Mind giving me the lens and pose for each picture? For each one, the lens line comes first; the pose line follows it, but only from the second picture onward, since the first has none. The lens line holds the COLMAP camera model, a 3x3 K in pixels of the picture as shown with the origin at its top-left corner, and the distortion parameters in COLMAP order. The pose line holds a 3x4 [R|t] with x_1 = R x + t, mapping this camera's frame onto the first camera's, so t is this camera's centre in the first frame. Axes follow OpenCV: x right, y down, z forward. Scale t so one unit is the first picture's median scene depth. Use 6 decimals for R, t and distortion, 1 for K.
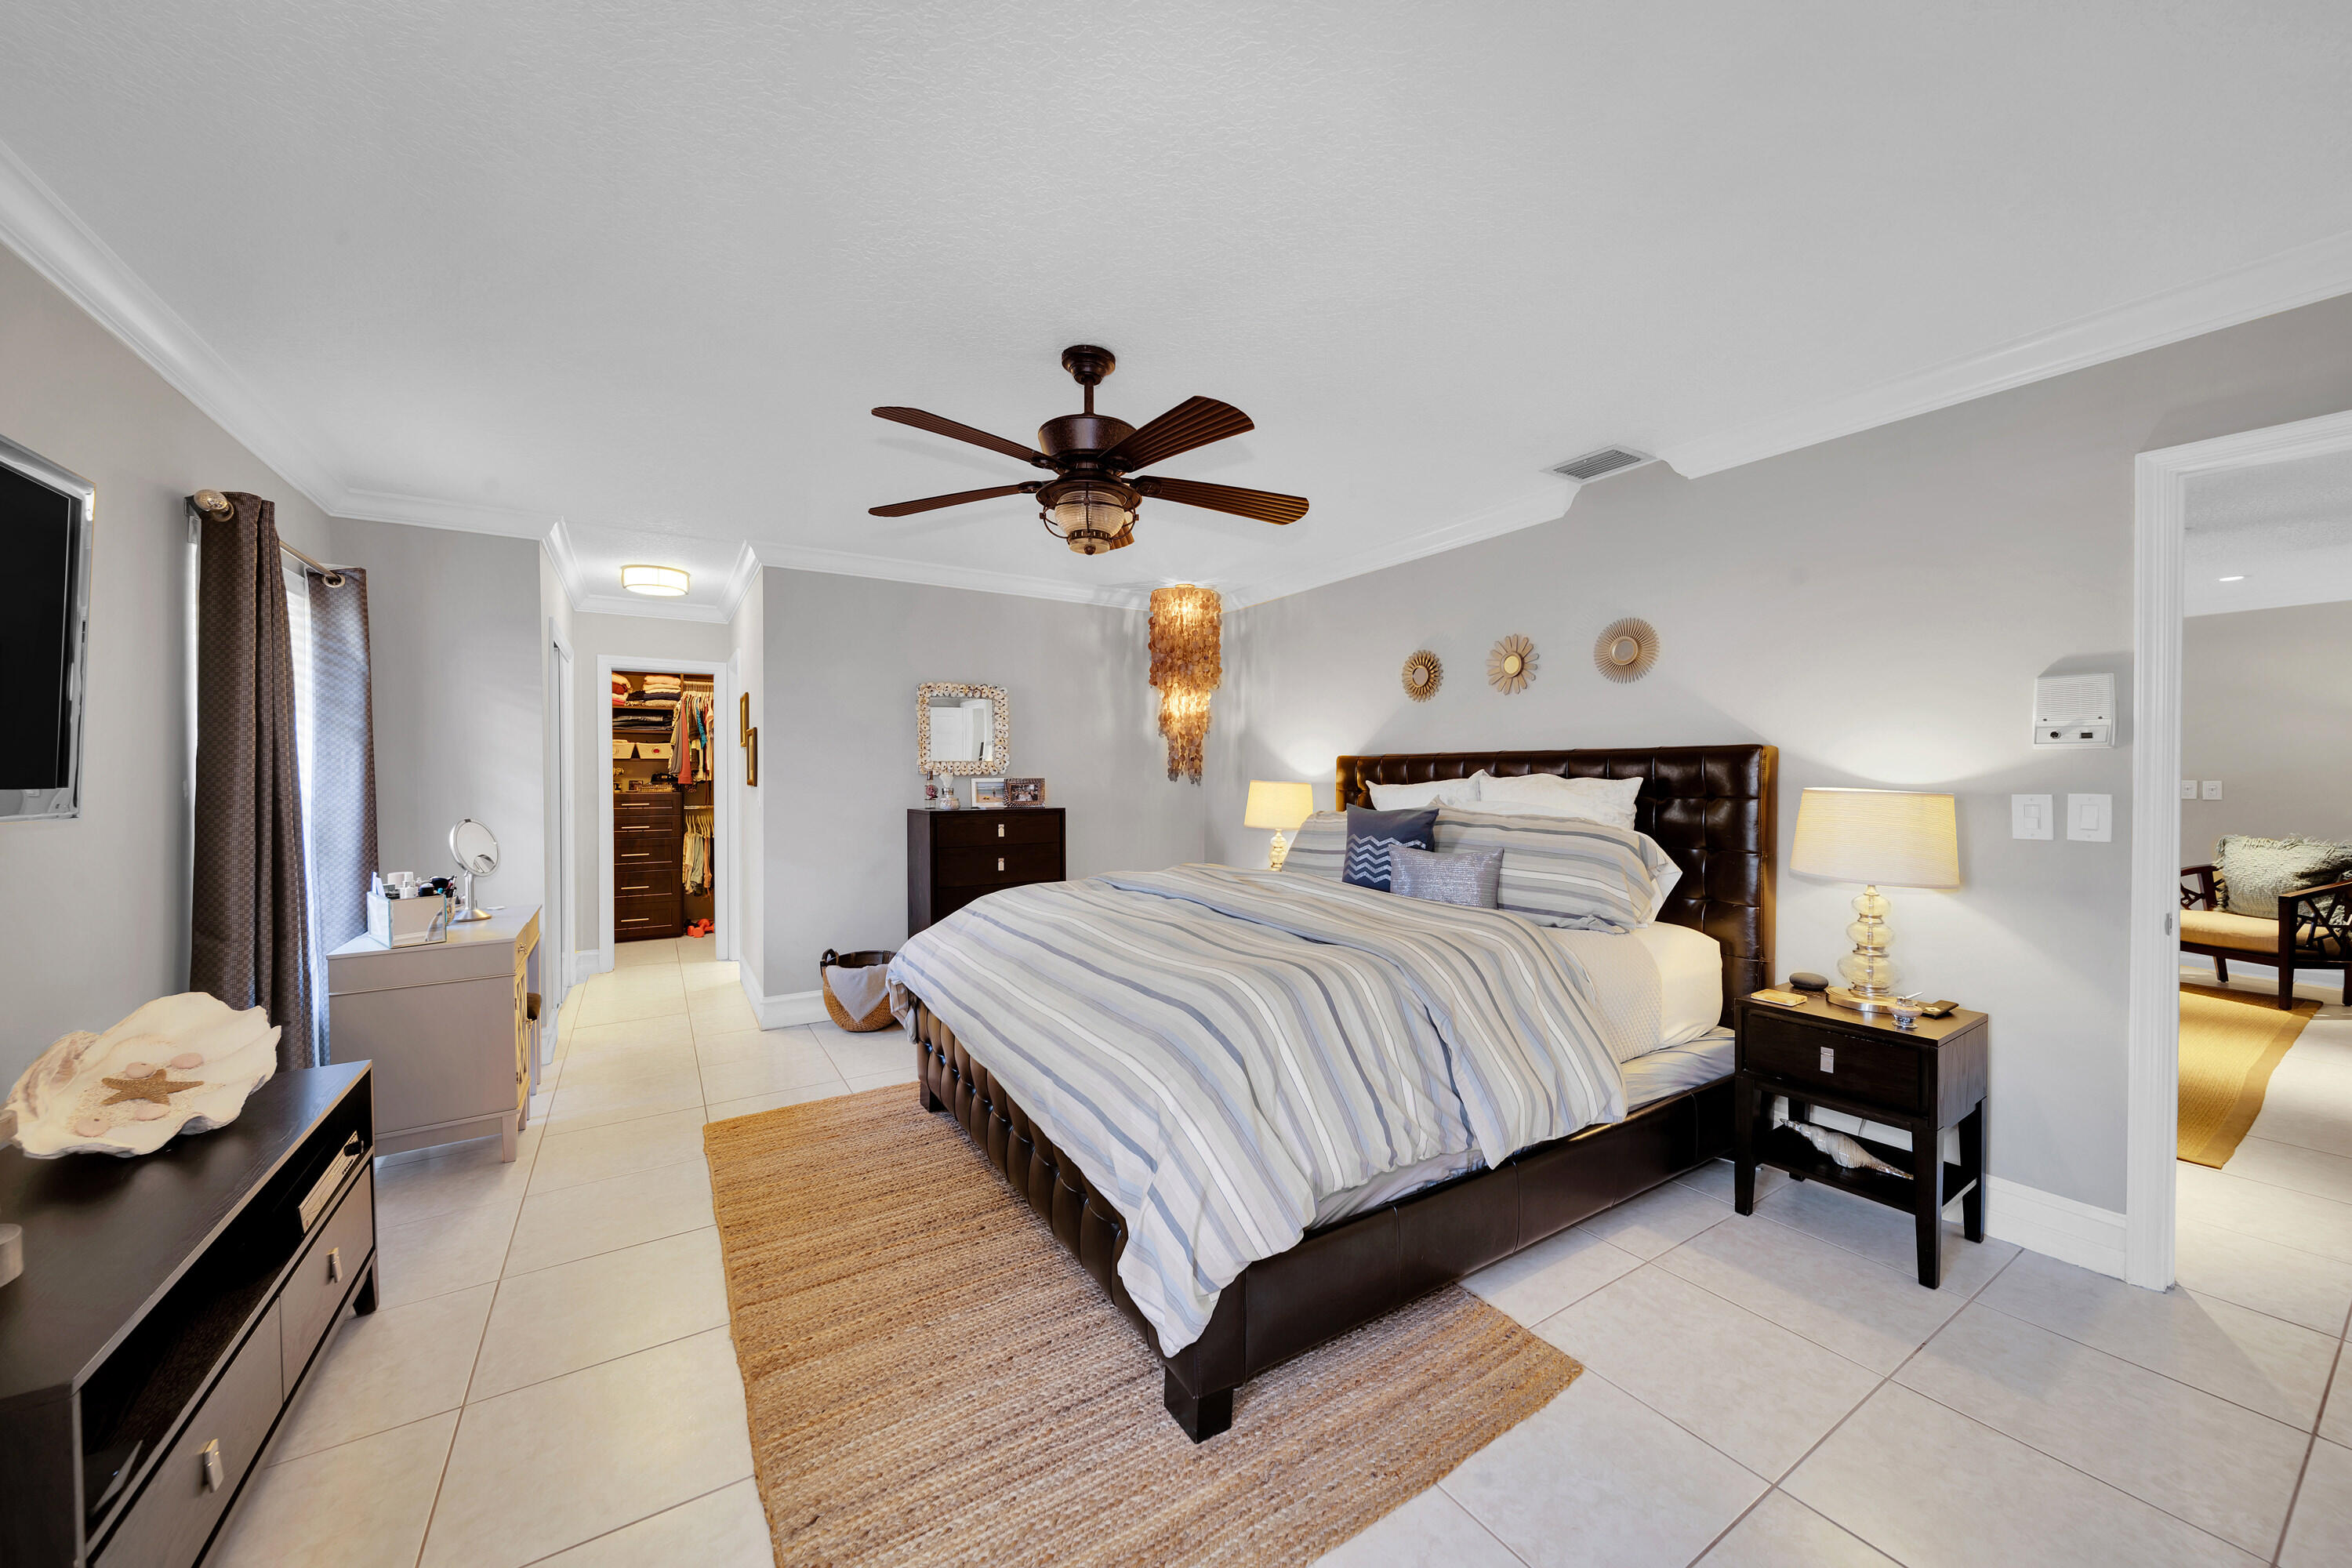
lens RADIAL K [[844.6, 0, 1176.0], [0, 844.6, 784.0], [0, 0, 1]] dist [-0.001914, -0.000244]
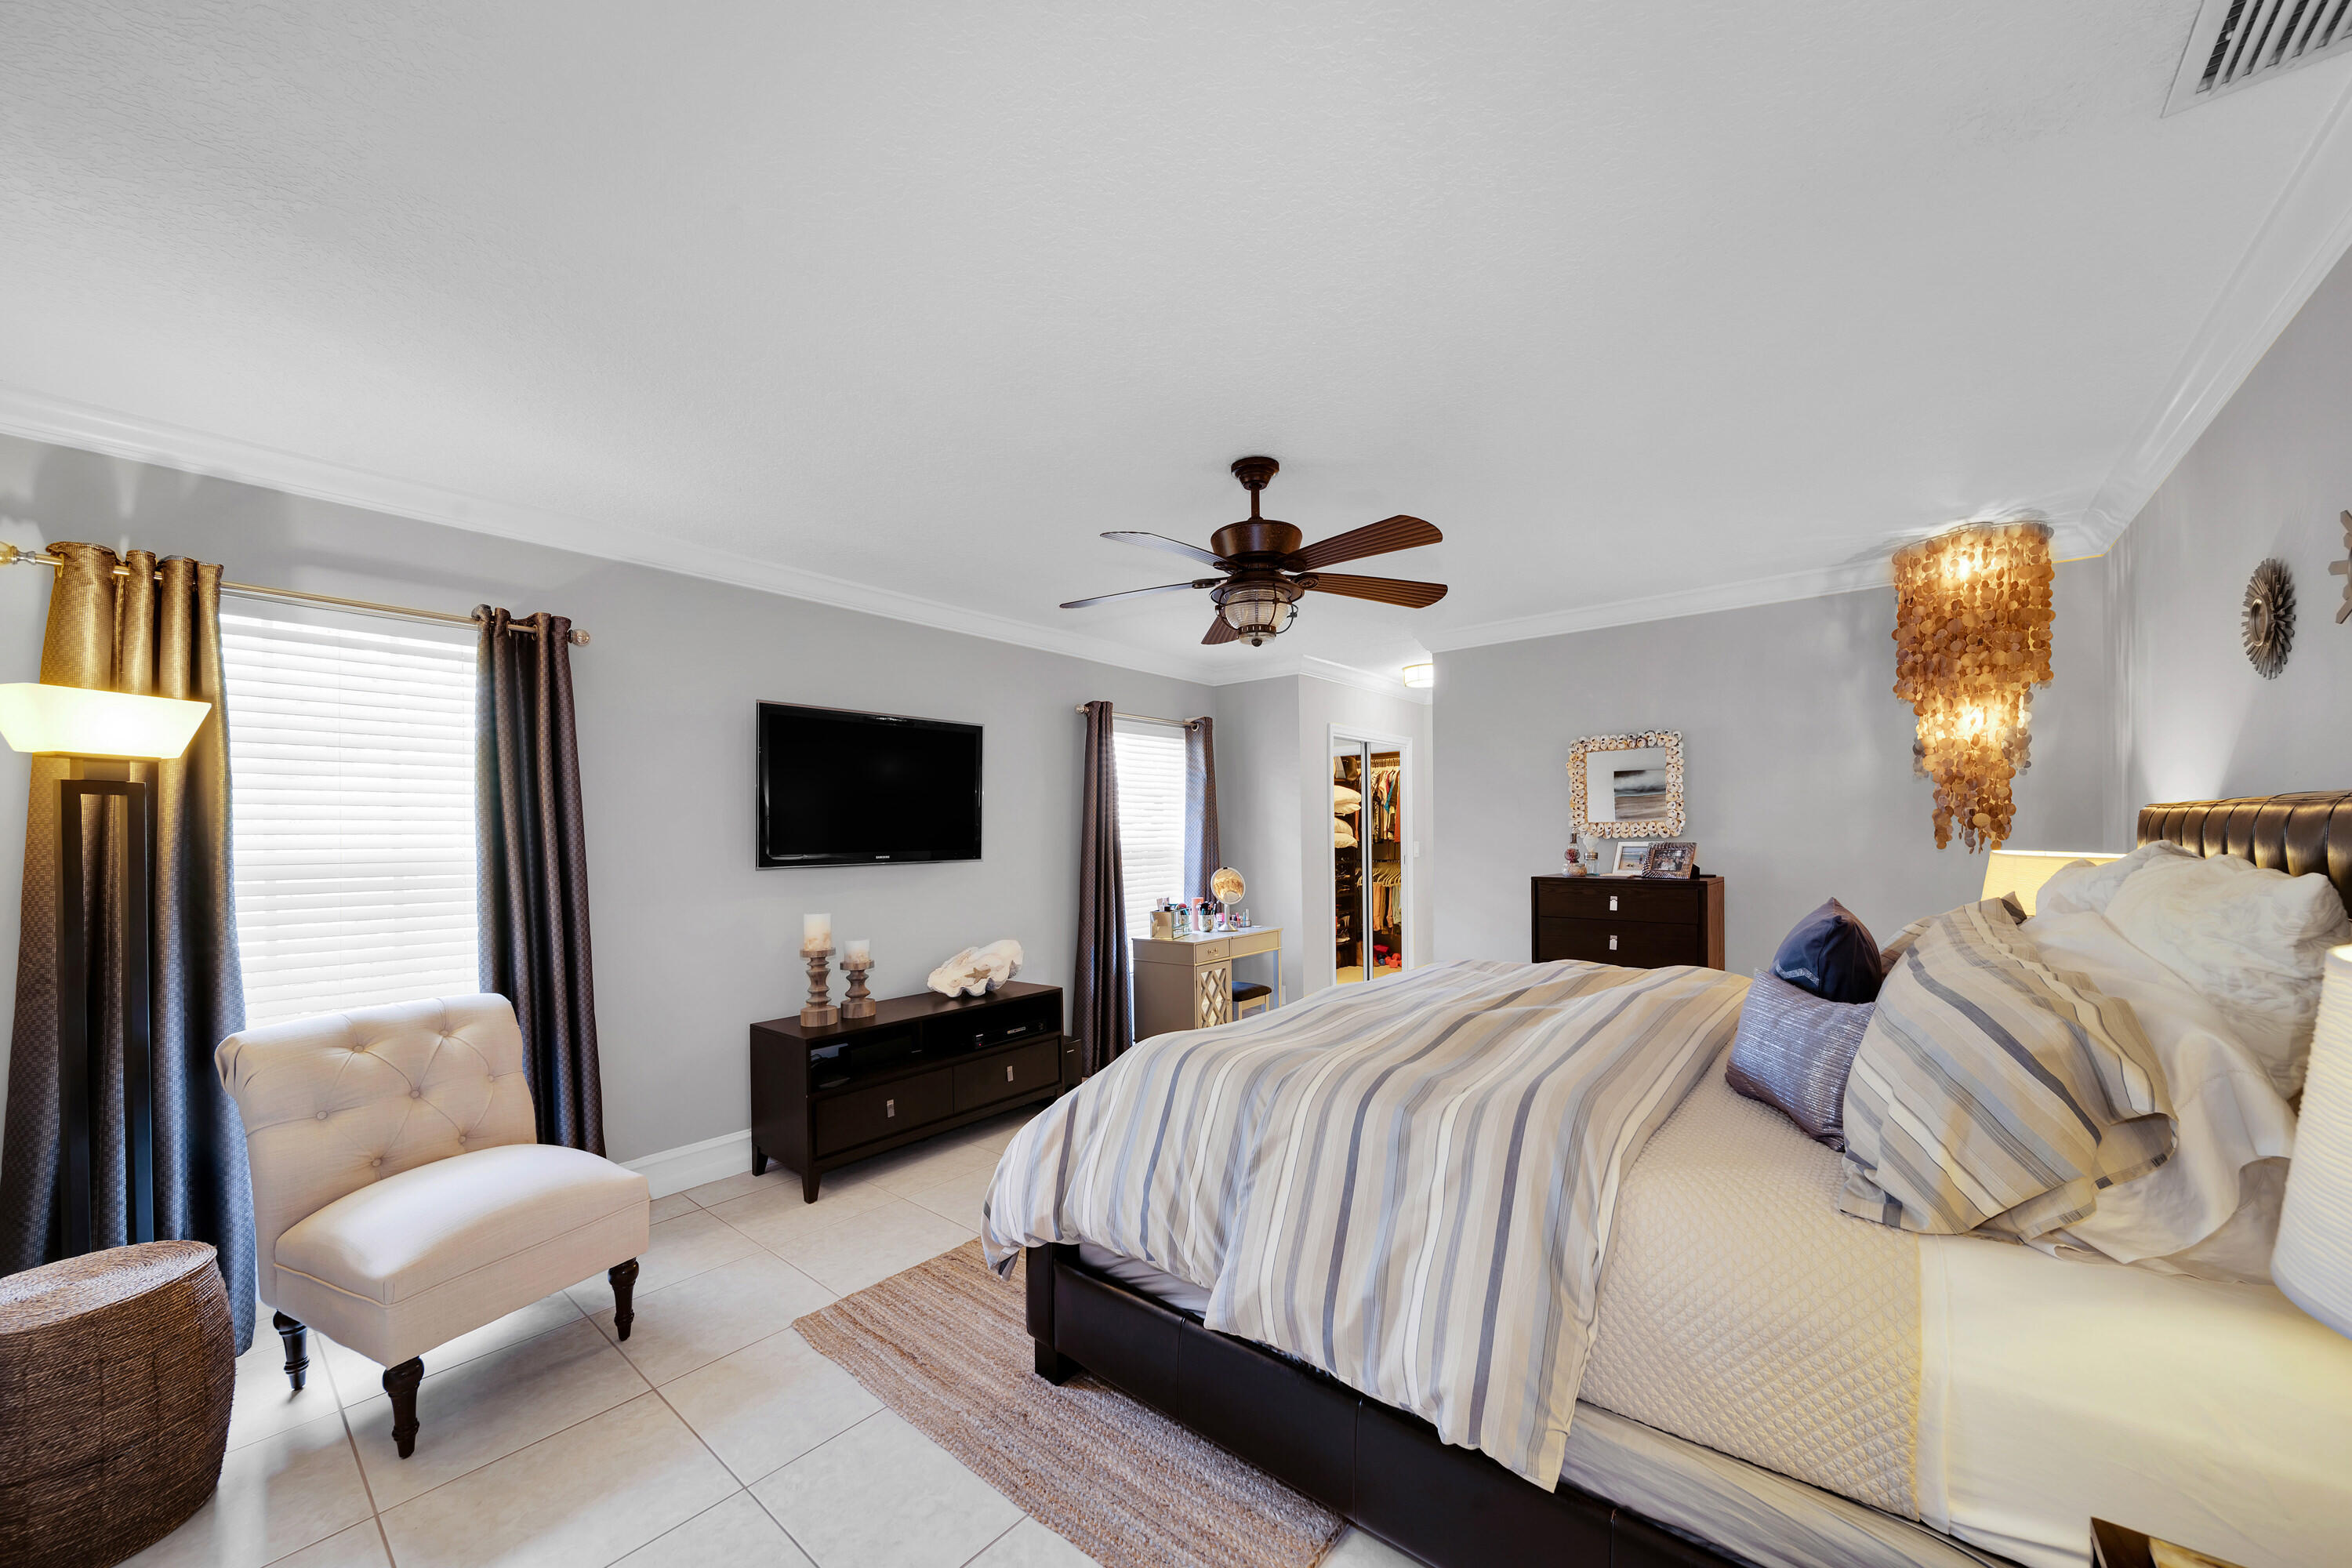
lens RADIAL K [[871.8, 0, 1134.9], [0, 871.8, 818.4], [0, 0, 1]] dist [0.000317, -0.000042]
pose [[0.280979, -0.008955, -0.959672, 0.495823], [-0.004801, 0.999931, -0.010737, -0.018825], [0.959702, 0.007624, 0.280917, 0.280272]]
